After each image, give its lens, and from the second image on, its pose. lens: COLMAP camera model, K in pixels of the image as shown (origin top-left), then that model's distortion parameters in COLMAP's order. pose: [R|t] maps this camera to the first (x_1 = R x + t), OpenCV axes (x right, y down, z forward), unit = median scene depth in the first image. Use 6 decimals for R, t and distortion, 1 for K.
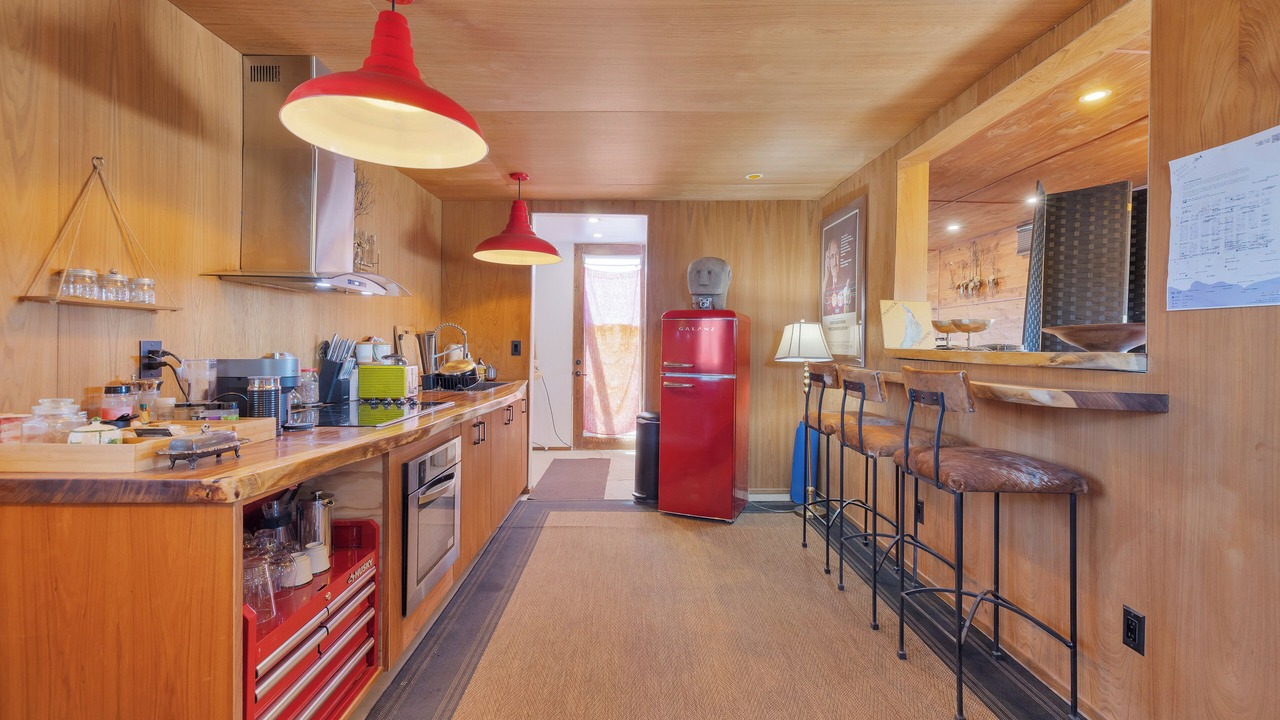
lens RADIAL K [[538.9, 0, 641.9], [0, 538.9, 351.3], [0, 0, 1]] dist [-0.000508, -0.000934]
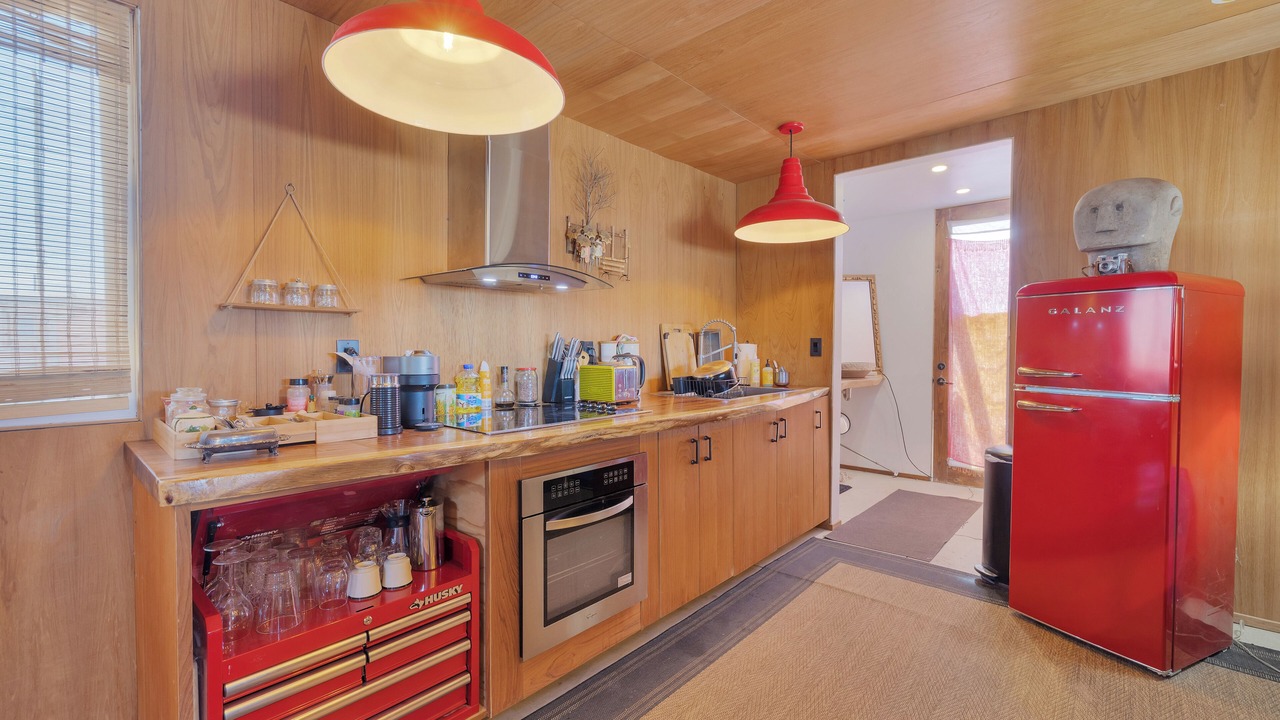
lens RADIAL K [[538.9, 0, 644.8], [0, 538.9, 358.8], [0, 0, 1]] dist [-0.000508, -0.000934]
pose [[0.732407, 0.007018, -0.680831, 0.158306], [-0.000403, 0.999951, 0.009874, 0.004373], [0.680867, -0.006958, 0.732374, 0.288260]]
